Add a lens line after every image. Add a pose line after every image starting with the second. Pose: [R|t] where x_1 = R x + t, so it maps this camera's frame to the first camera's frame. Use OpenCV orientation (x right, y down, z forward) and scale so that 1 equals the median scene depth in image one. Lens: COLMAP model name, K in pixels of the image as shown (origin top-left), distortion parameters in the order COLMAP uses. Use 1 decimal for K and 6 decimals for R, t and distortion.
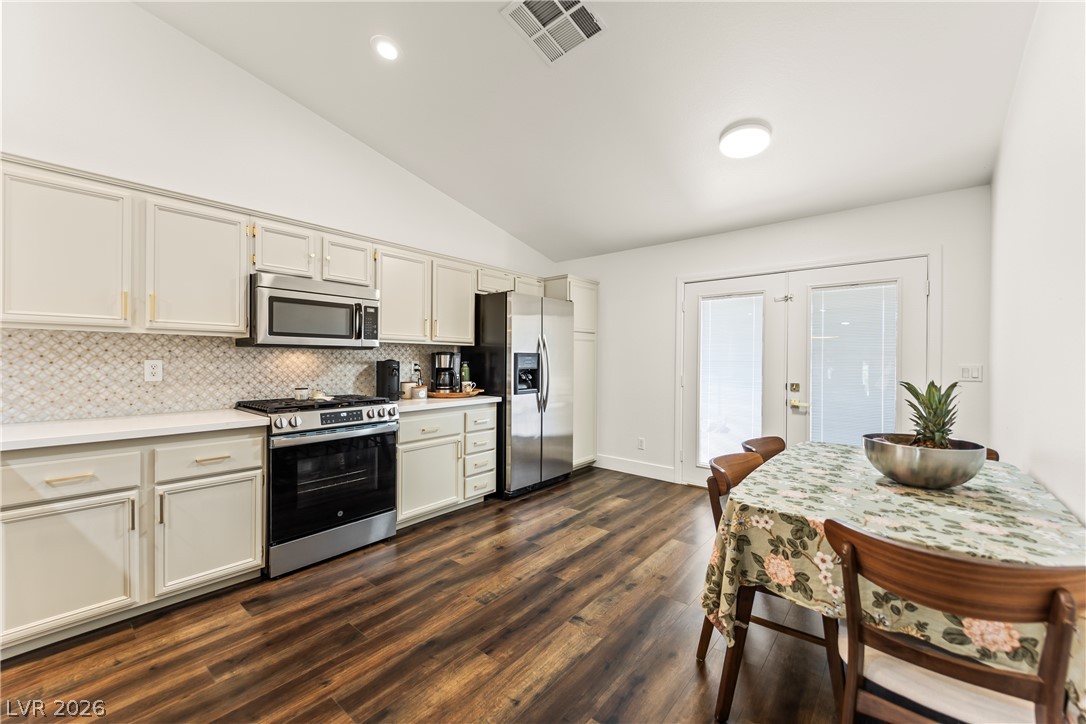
lens RADIAL K [[434.9, 0, 543.0], [0, 434.9, 362.0], [0, 0, 1]] dist [0.024015, -0.016077]
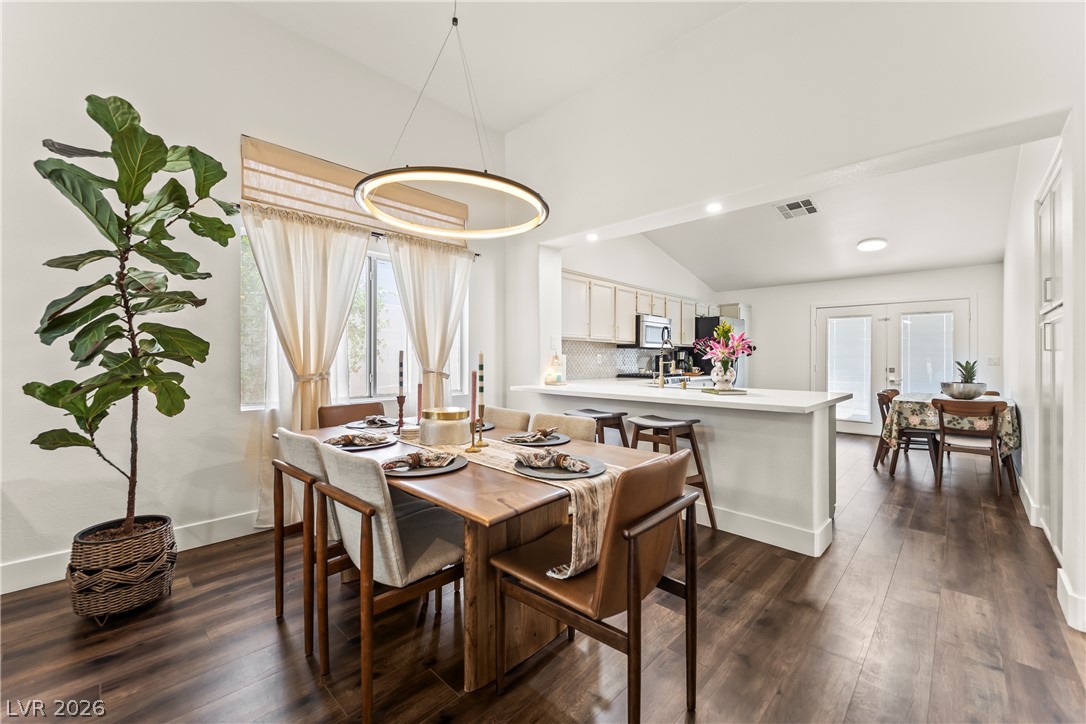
lens RADIAL K [[434.9, 0, 543.0], [0, 434.9, 362.0], [0, 0, 1]] dist [0.024015, -0.016077]
pose [[0.997697, 0.000537, -0.067826, -0.838182], [-0.000275, 0.999992, 0.003870, 0.021915], [0.067828, -0.003842, 0.997690, -1.018679]]
